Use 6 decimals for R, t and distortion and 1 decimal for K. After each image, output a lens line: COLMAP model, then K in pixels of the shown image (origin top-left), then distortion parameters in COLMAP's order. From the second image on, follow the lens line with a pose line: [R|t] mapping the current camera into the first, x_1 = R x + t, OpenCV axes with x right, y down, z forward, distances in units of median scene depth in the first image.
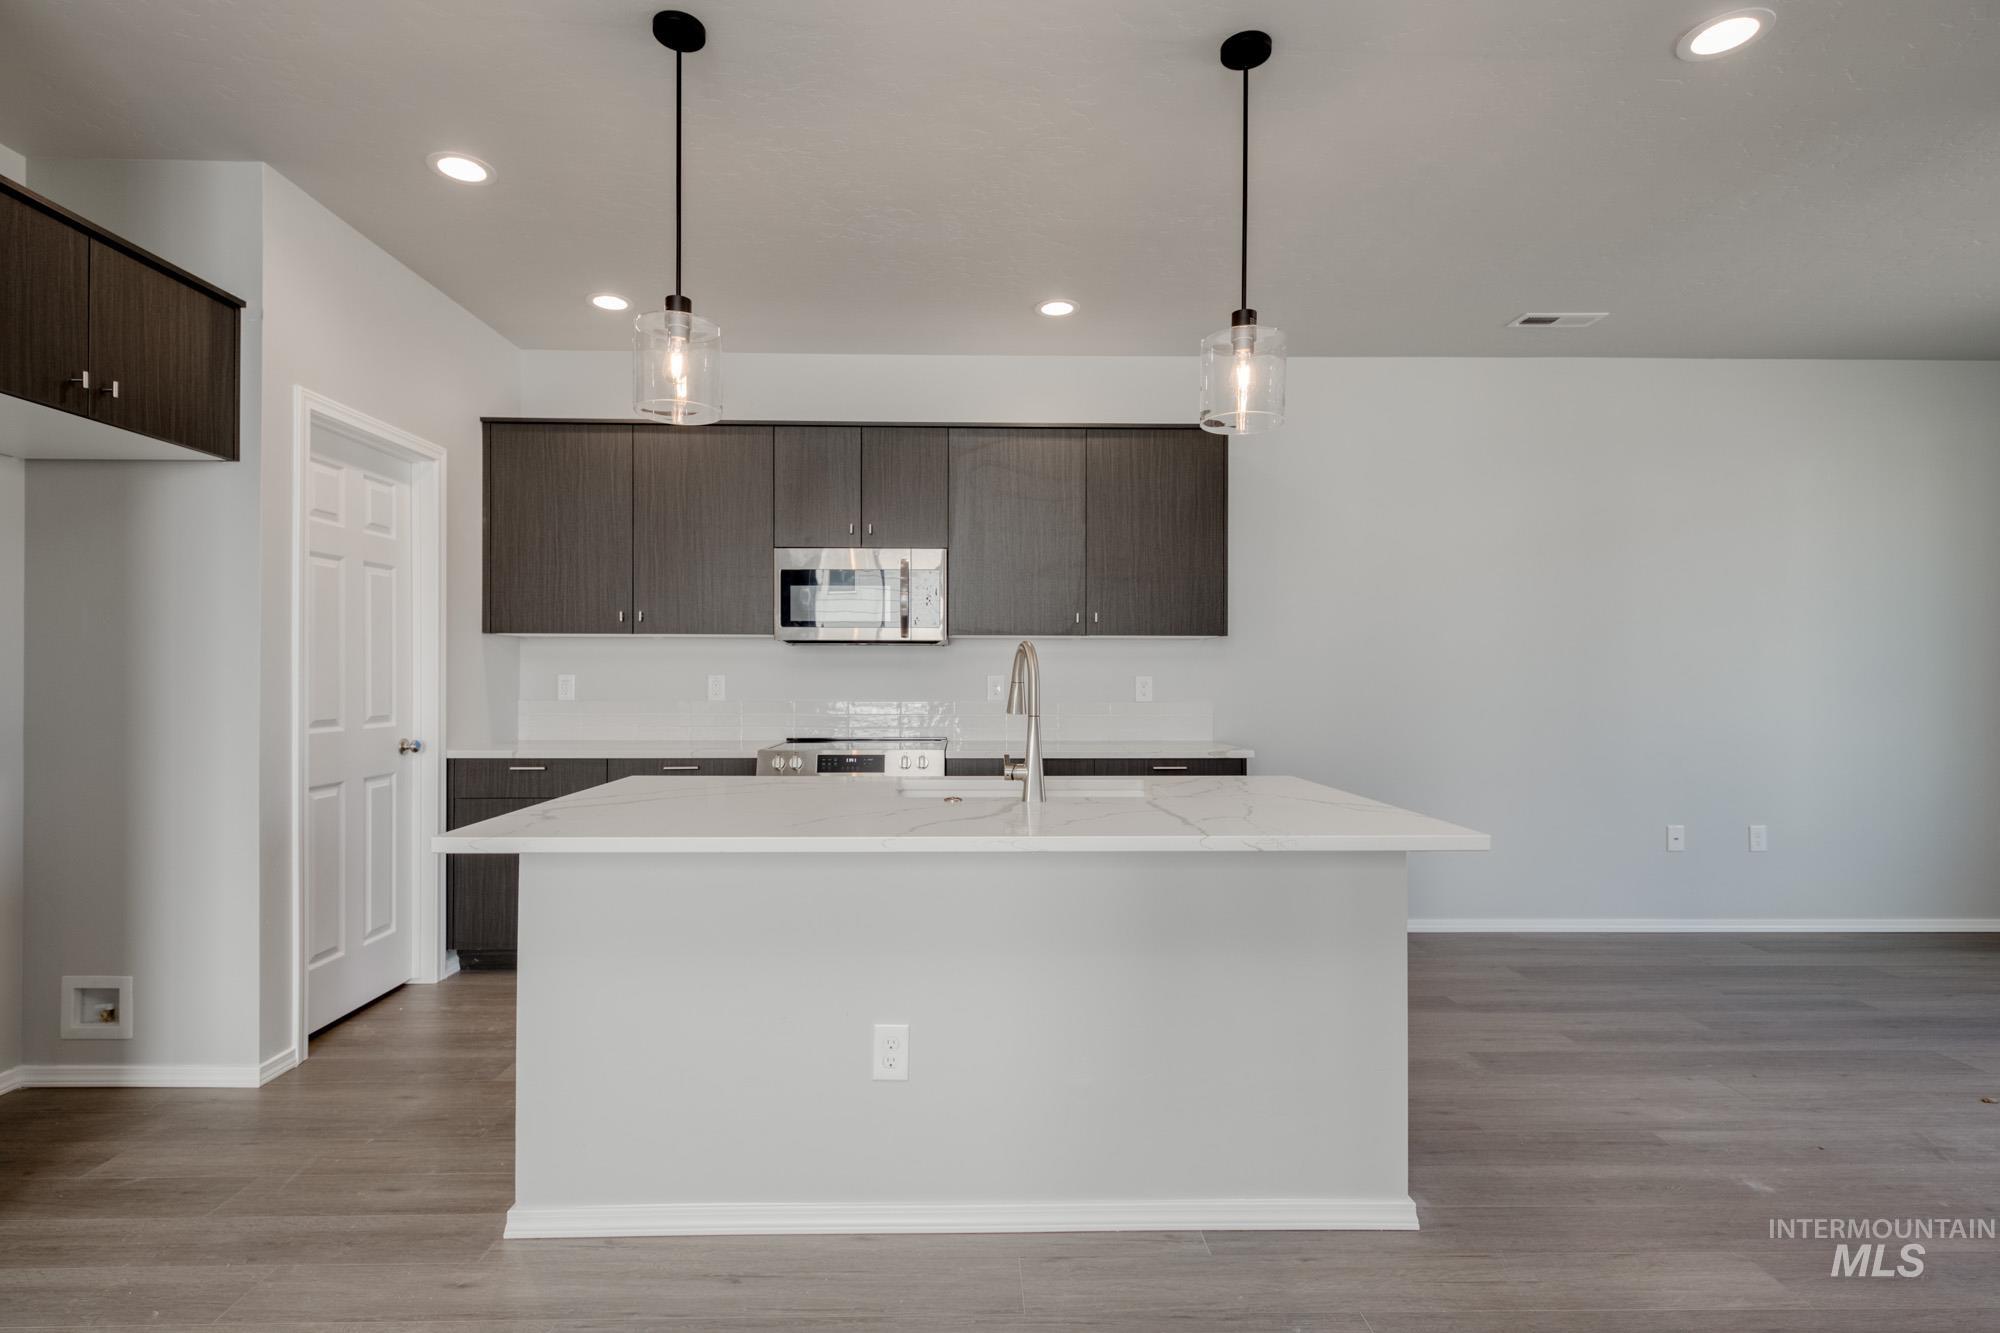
lens RADIAL K [[976.9, 0, 1000.0], [0, 976.9, 666.5], [0, 0, 1]] dist [0.001506, -0.000246]
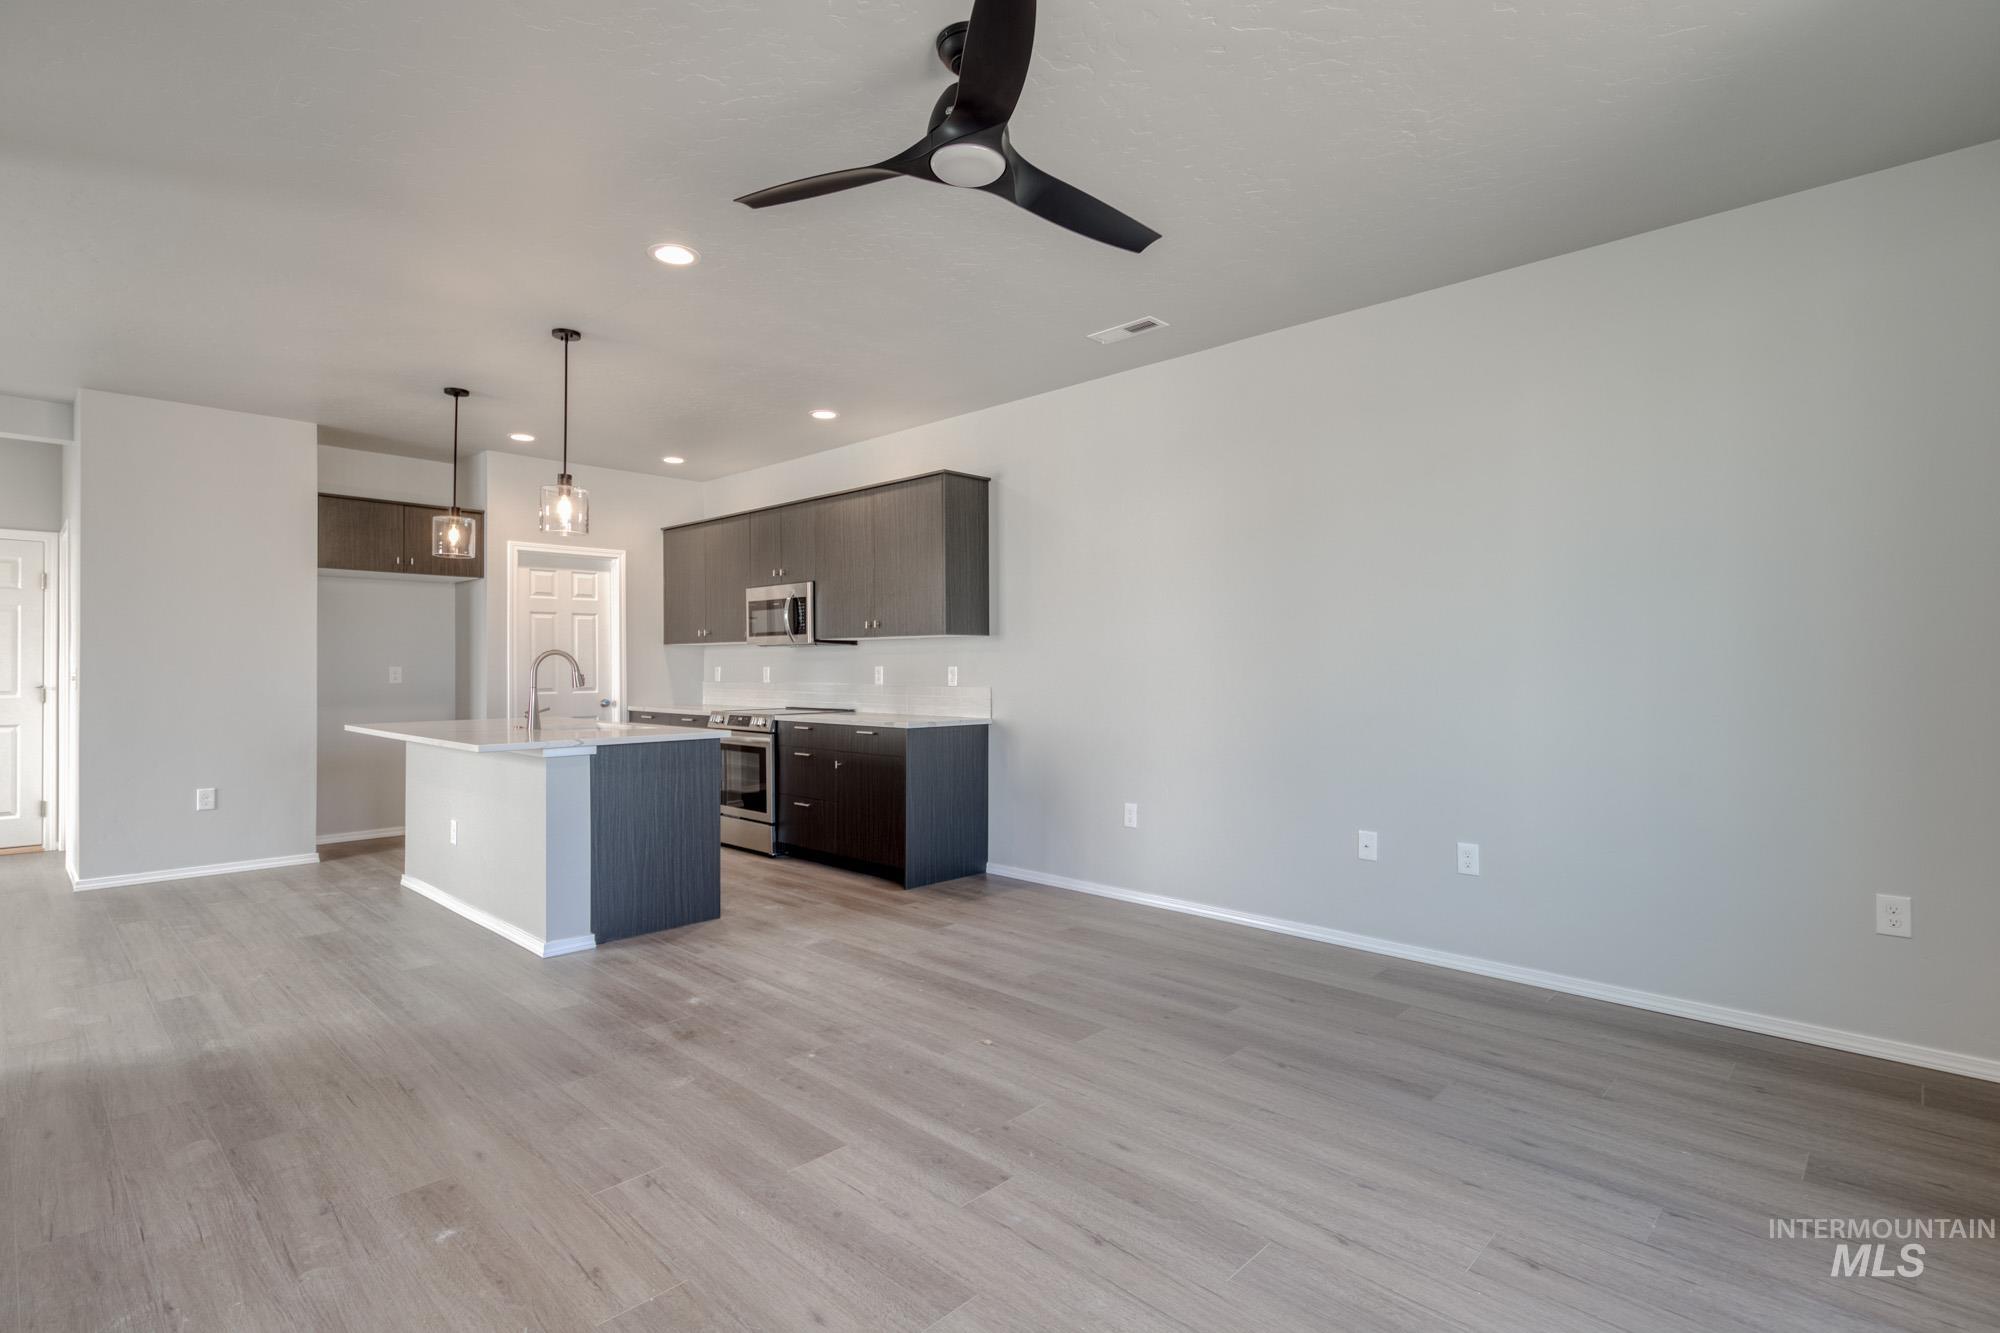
lens RADIAL K [[990.4, 0, 1000.0], [0, 990.4, 666.5], [0, 0, 1]] dist [0.017355, 0.000105]
pose [[0.696984, -0.003335, -0.717079, 1.524188], [0.013894, 0.999864, 0.008855, -0.000516], [0.716952, -0.016135, 0.696936, 0.179020]]
